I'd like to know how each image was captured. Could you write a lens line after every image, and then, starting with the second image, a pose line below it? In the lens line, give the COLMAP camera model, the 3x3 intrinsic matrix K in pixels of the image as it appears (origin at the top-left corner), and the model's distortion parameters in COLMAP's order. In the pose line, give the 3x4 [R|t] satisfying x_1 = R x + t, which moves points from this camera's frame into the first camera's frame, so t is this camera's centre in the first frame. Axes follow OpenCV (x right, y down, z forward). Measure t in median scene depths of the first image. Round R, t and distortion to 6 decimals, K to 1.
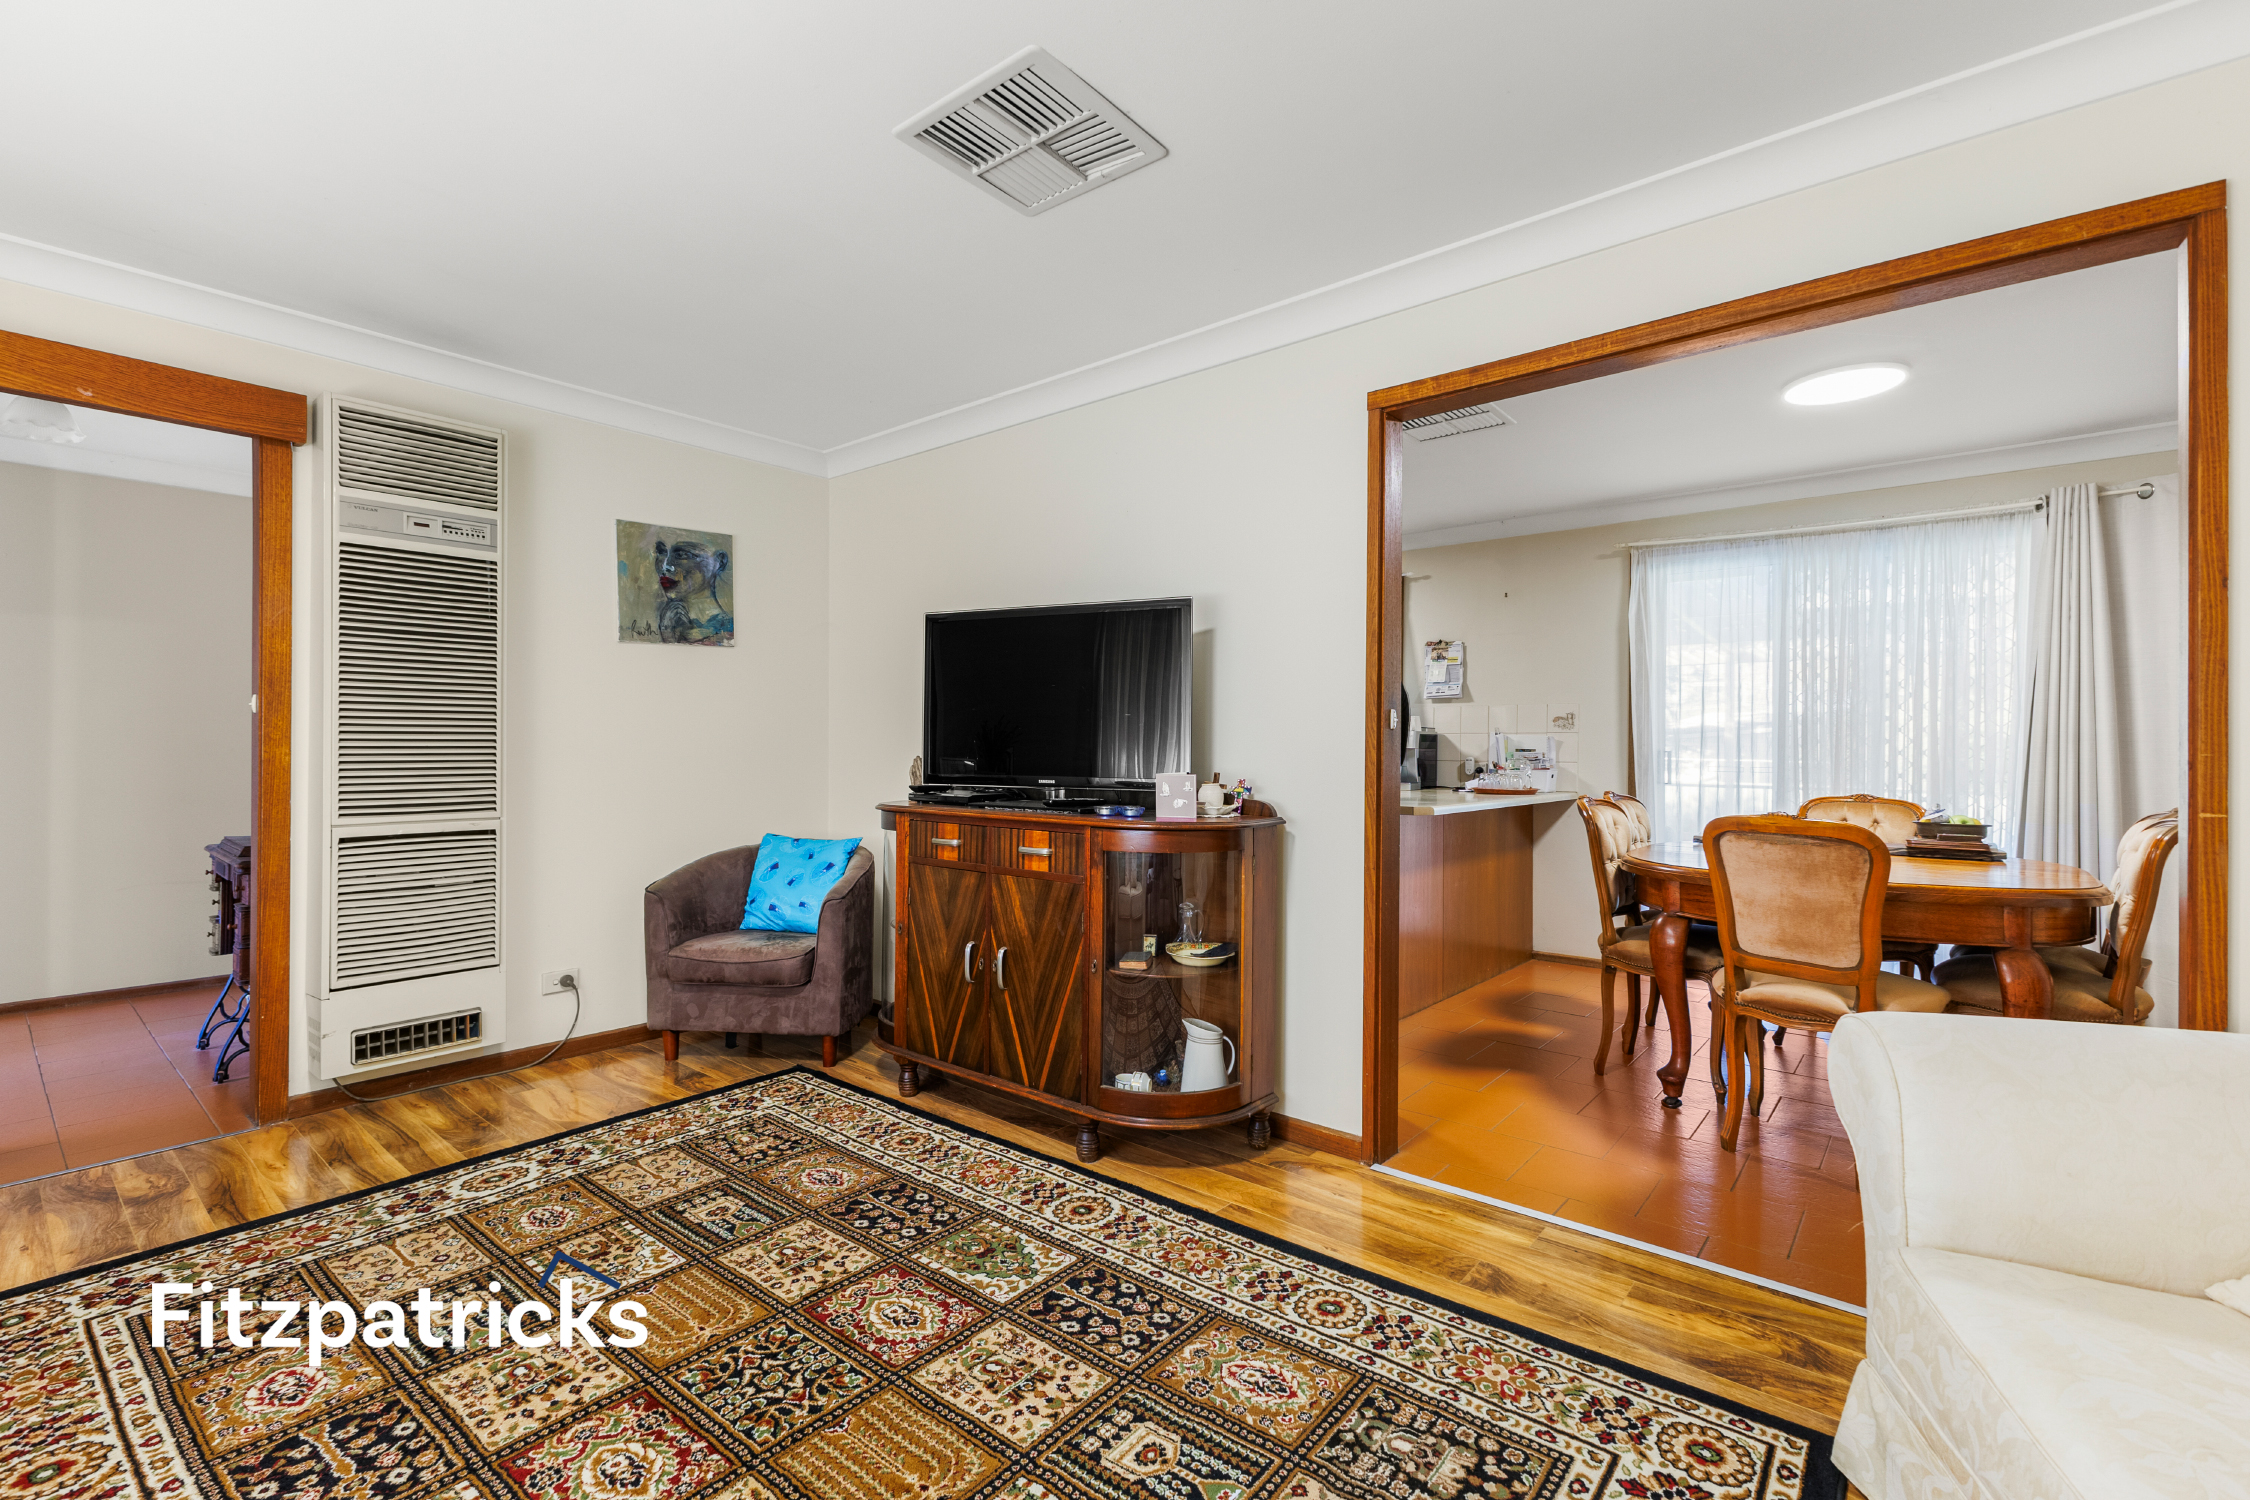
lens RADIAL K [[1000.1, 0, 1115.0], [0, 1000.1, 747.0], [0, 0, 1]] dist [0.008951, -0.001648]
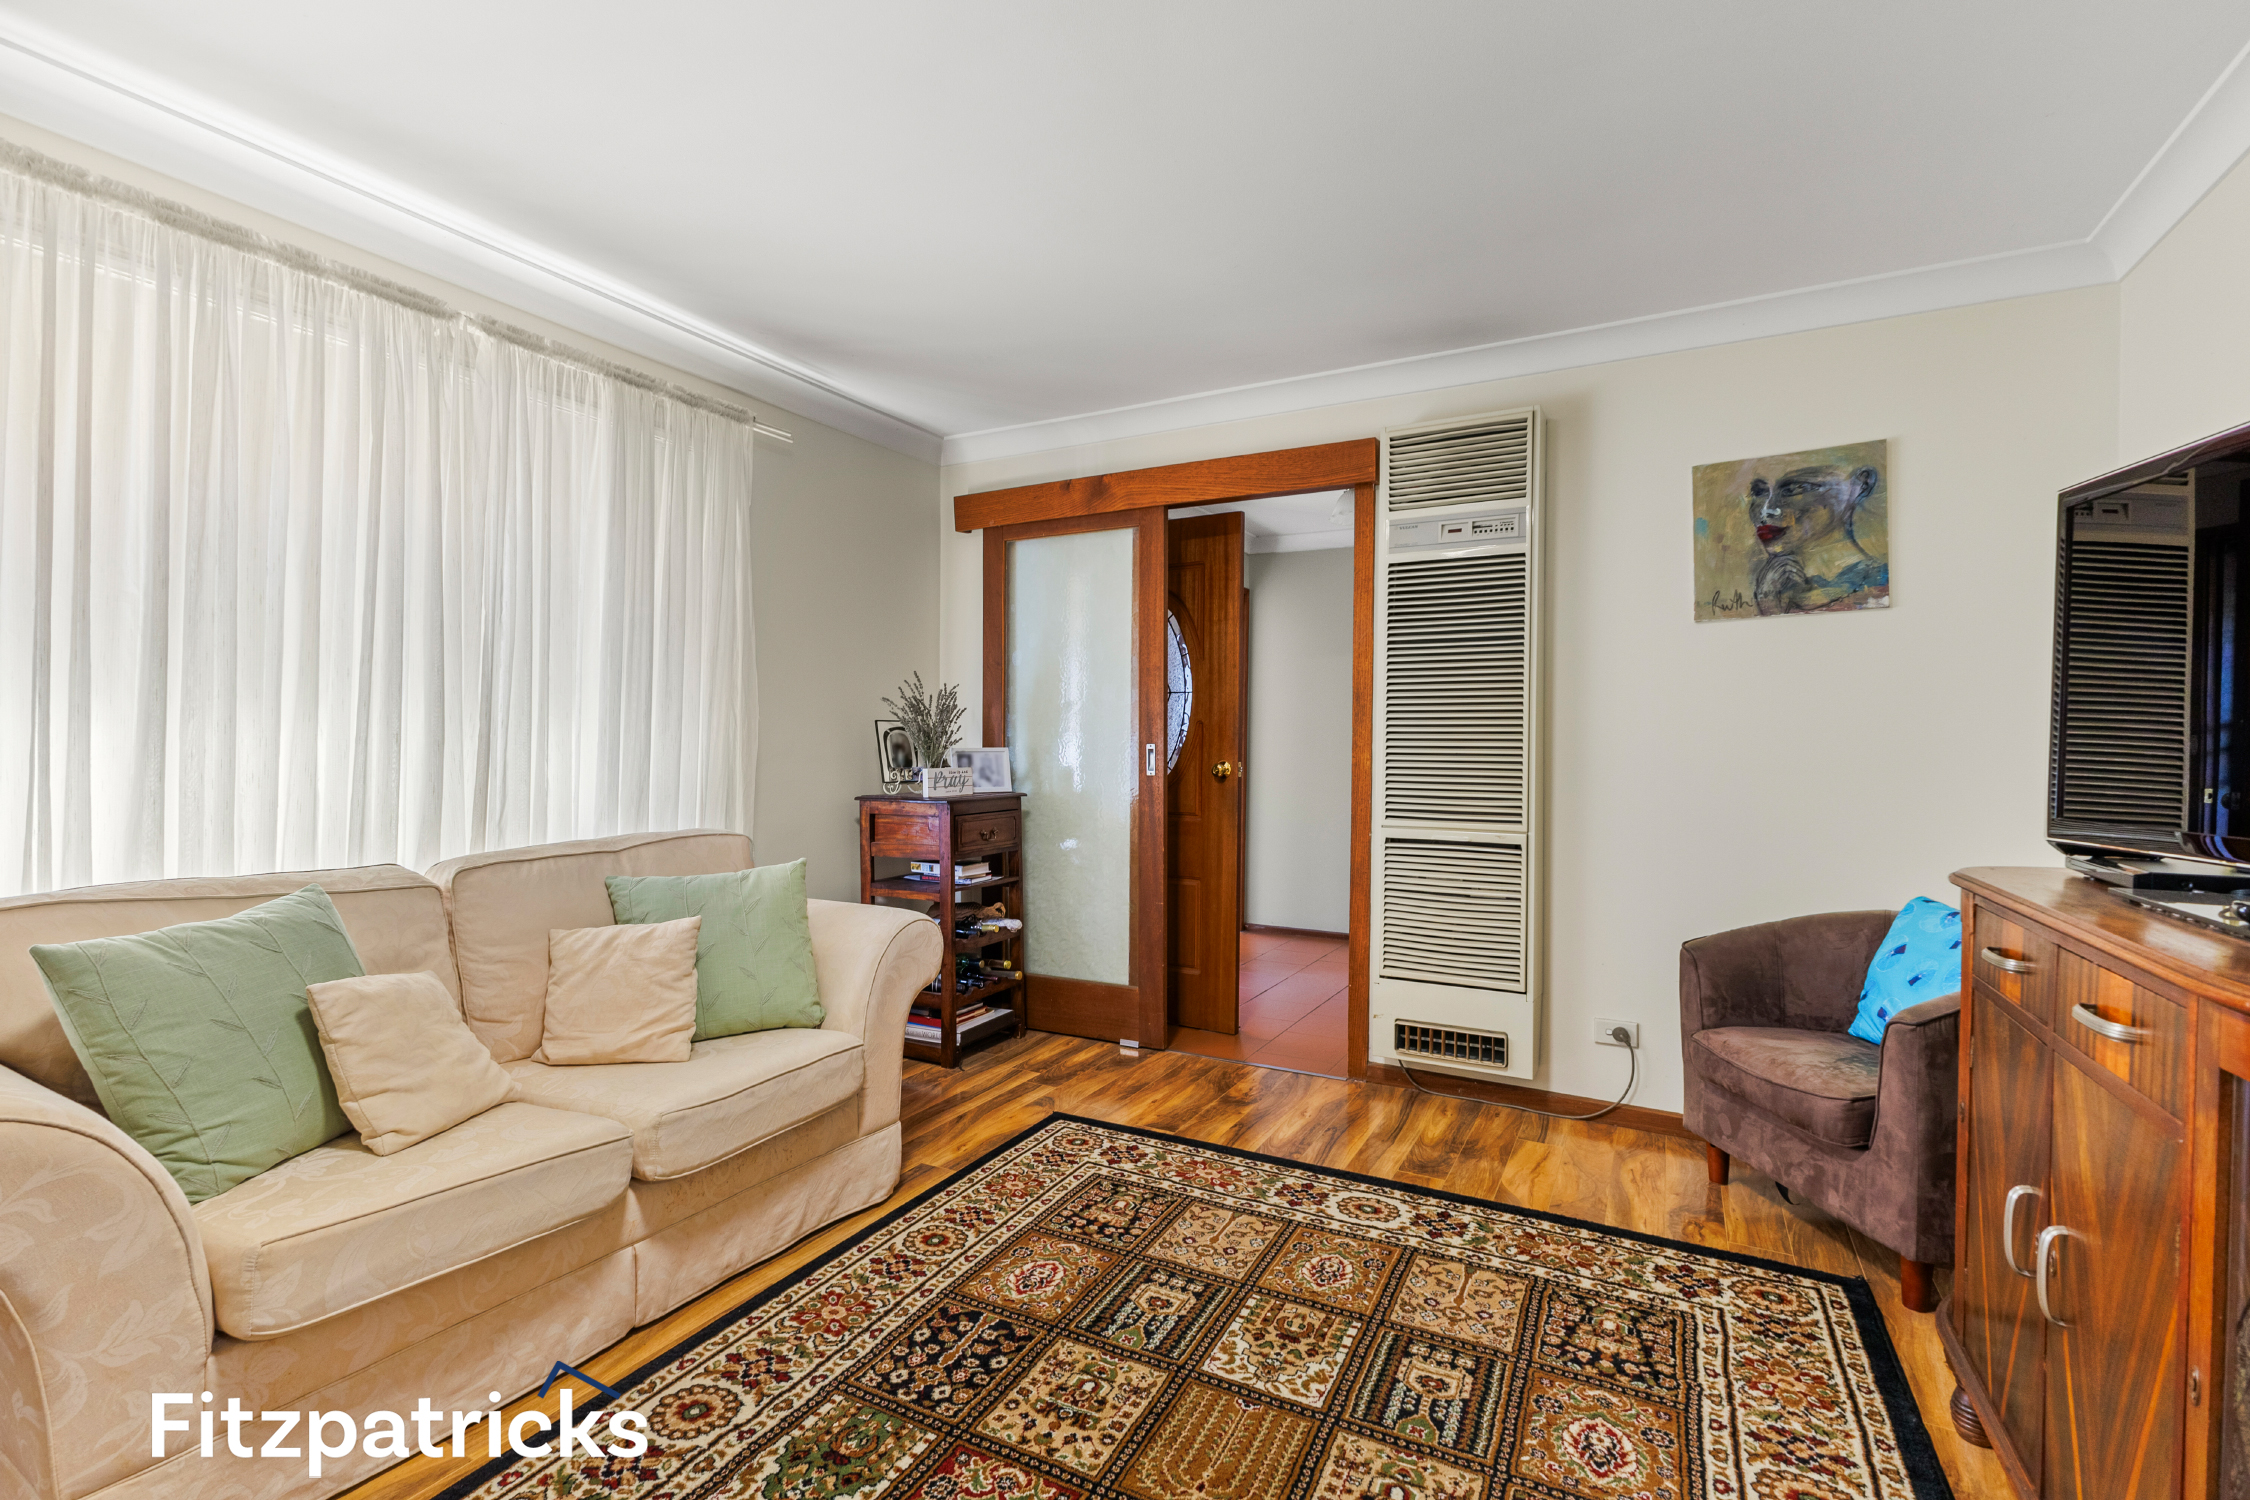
lens RADIAL K [[1000.1, 0, 1114.5], [0, 1000.1, 753.8], [0, 0, 1]] dist [0.008951, -0.001648]
pose [[0.200622, 0.010323, -0.979614, 0.226384], [-0.007571, 0.999931, 0.008986, -0.007381], [0.979640, 0.005614, 0.200686, 0.495087]]
